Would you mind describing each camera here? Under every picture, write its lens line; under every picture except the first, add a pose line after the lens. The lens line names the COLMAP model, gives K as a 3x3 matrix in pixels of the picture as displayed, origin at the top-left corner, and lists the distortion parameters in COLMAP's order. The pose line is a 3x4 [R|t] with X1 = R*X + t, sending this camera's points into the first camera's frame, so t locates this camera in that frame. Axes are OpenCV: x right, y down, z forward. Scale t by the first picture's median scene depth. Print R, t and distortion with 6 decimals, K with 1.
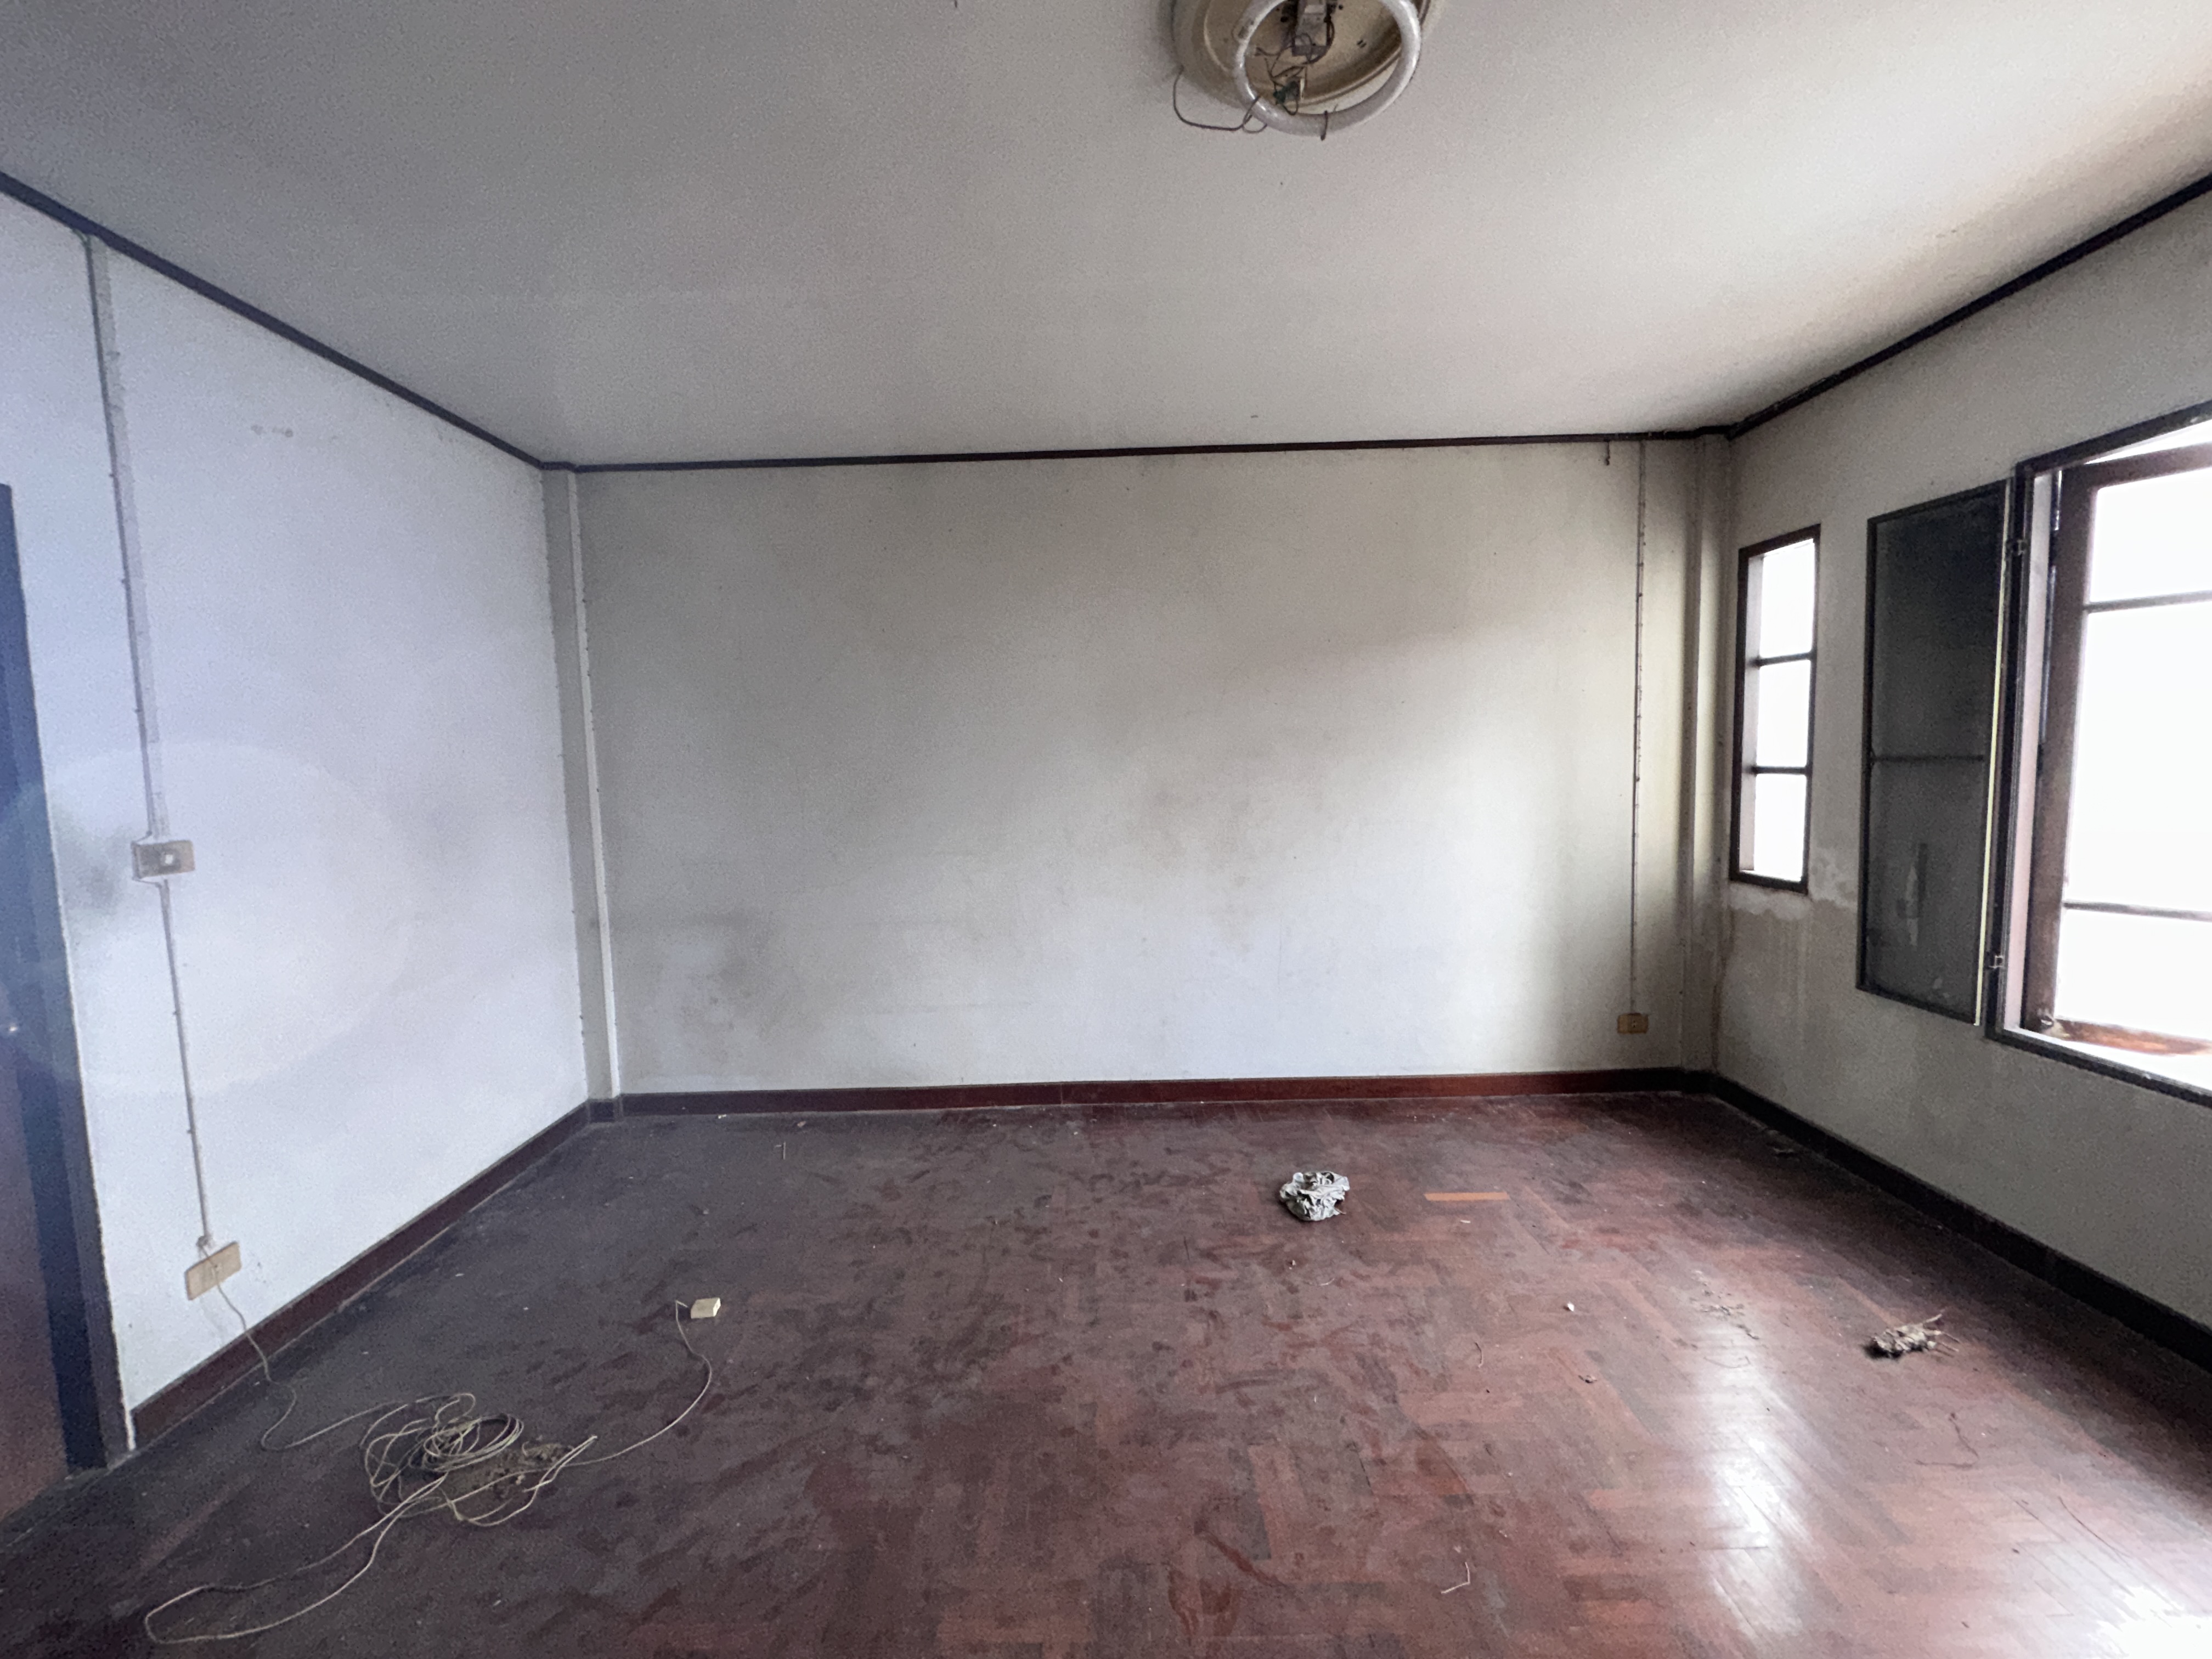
lens RADIAL K [[881.2, 0, 1106.0], [0, 881.2, 829.5], [0, 0, 1]] dist [-0.004926, -0.000007]
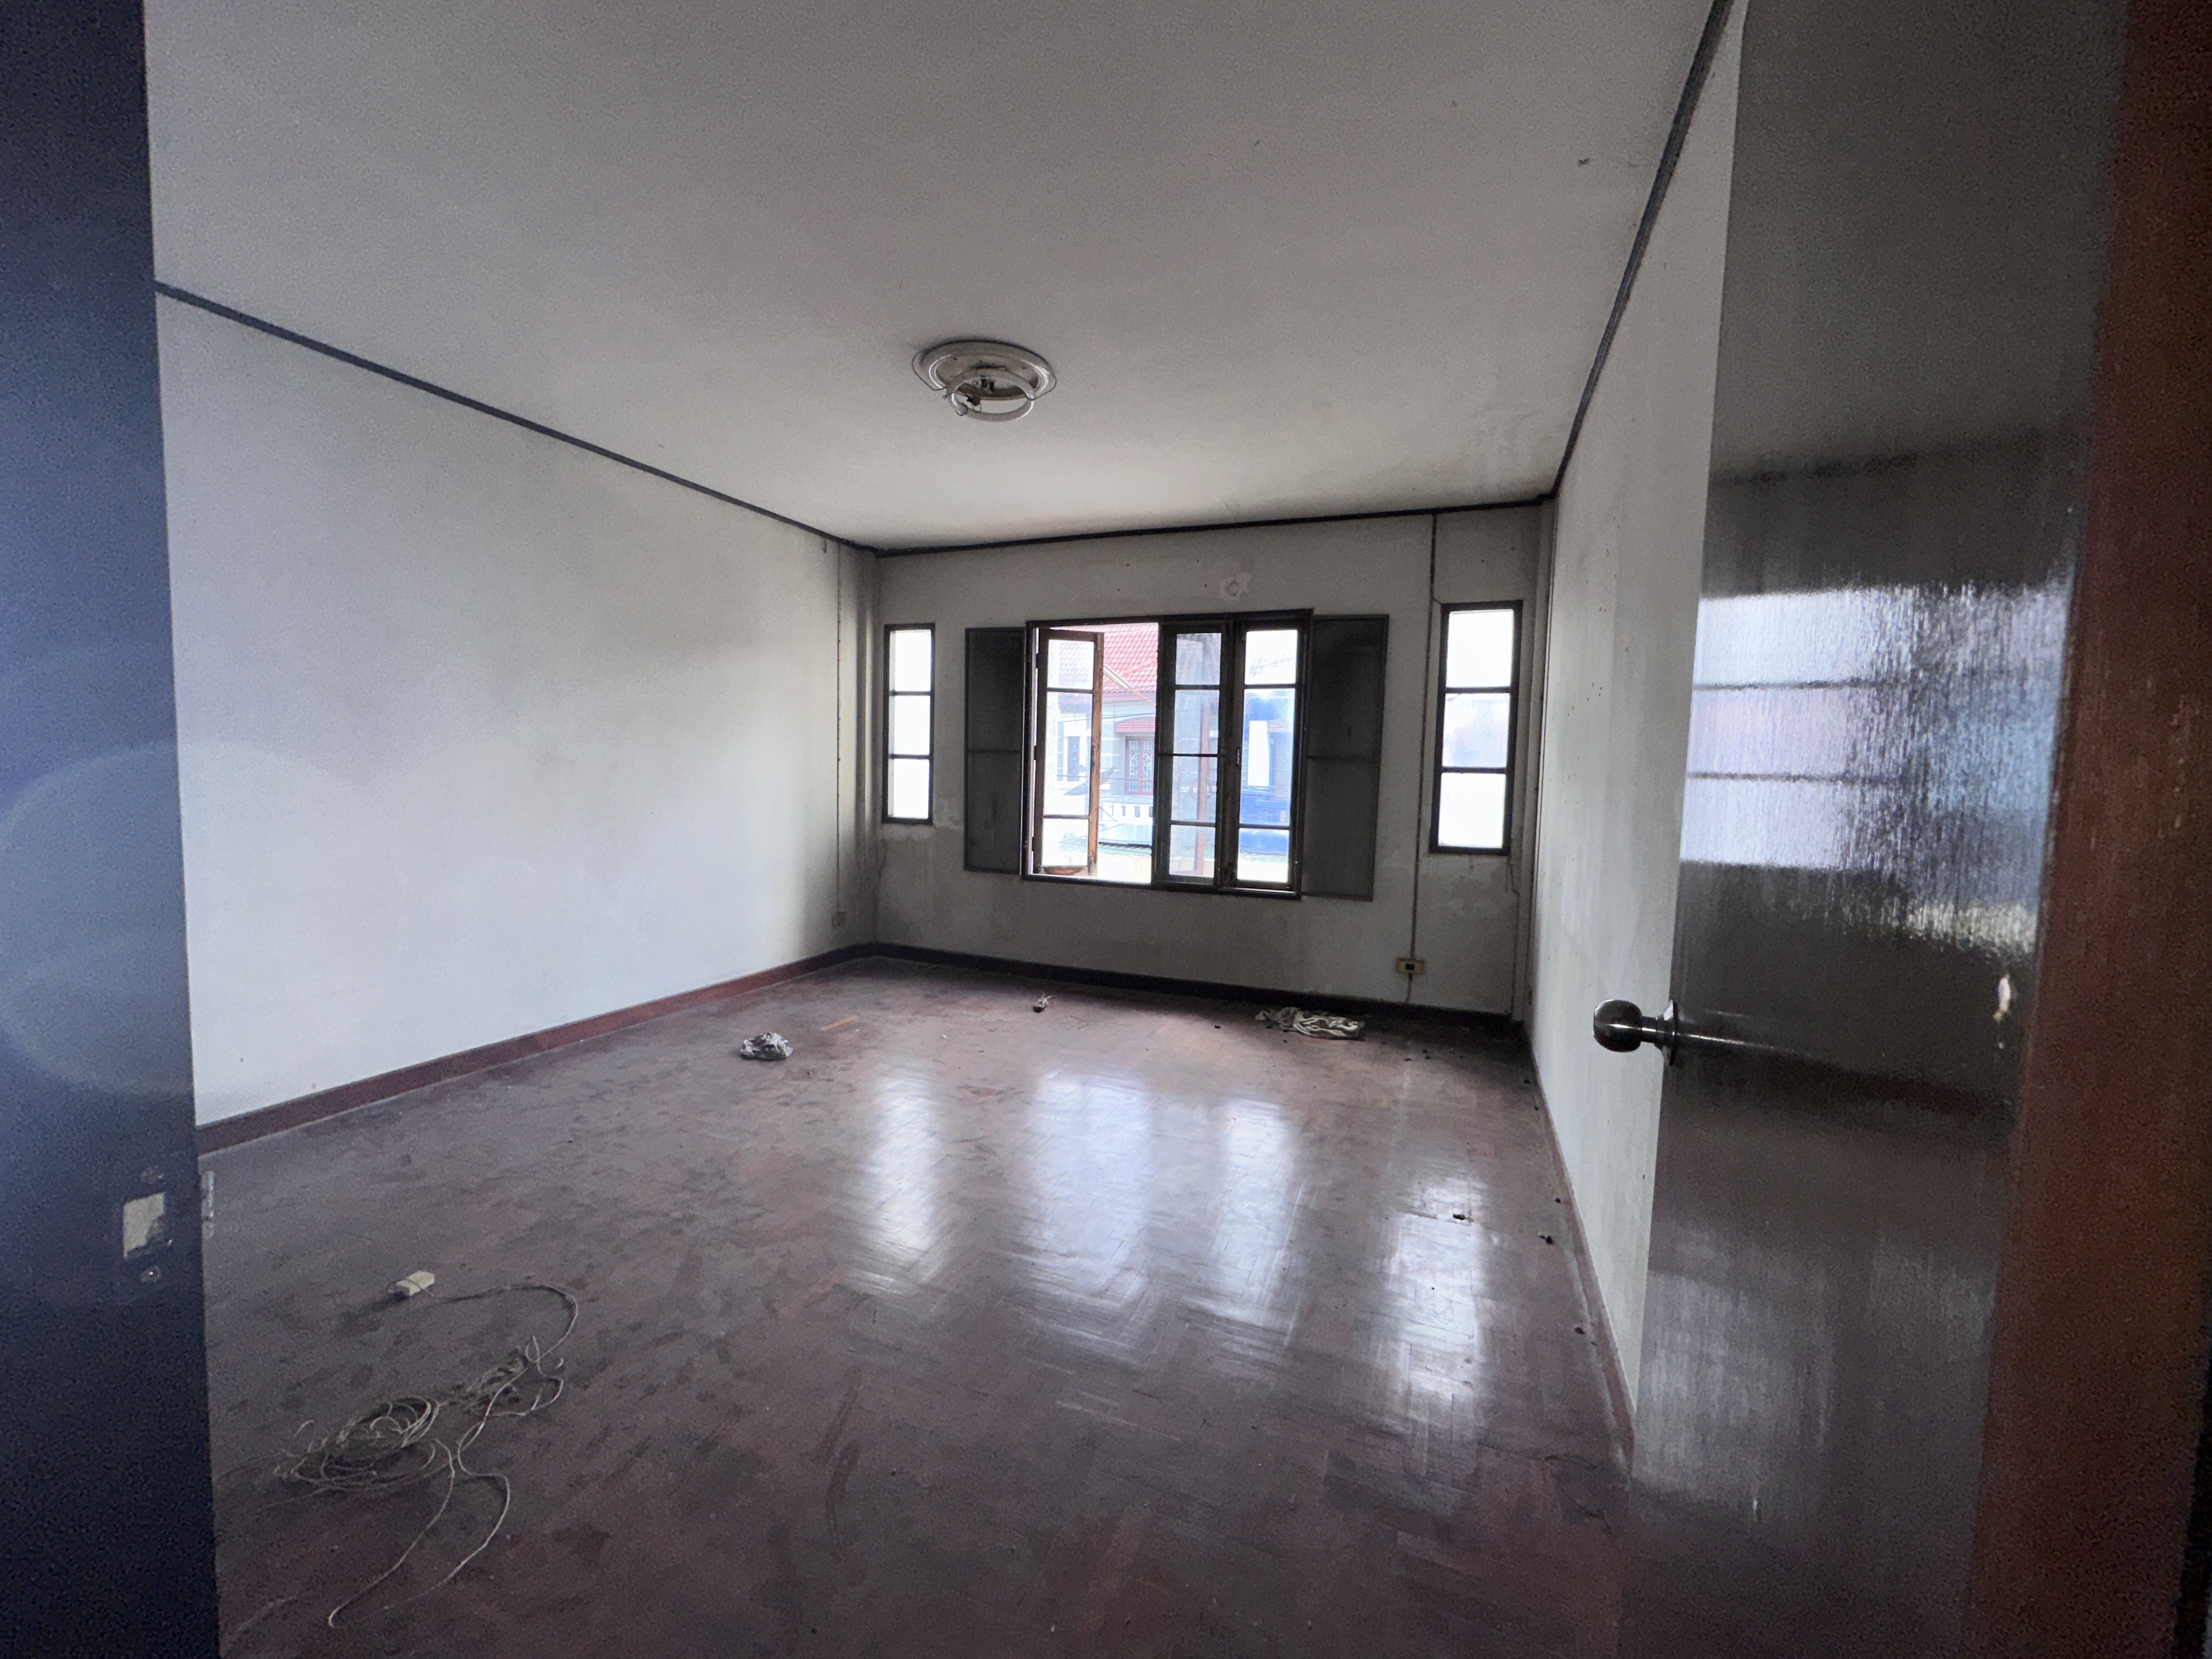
lens RADIAL K [[881.2, 0, 1106.0], [0, 881.2, 829.5], [0, 0, 1]] dist [-0.004926, -0.000007]
pose [[0.370984, -0.030199, 0.928148, -0.753954], [0.038159, 0.999123, 0.017256, 0.064815], [-0.927855, 0.029015, 0.371811, -0.010375]]
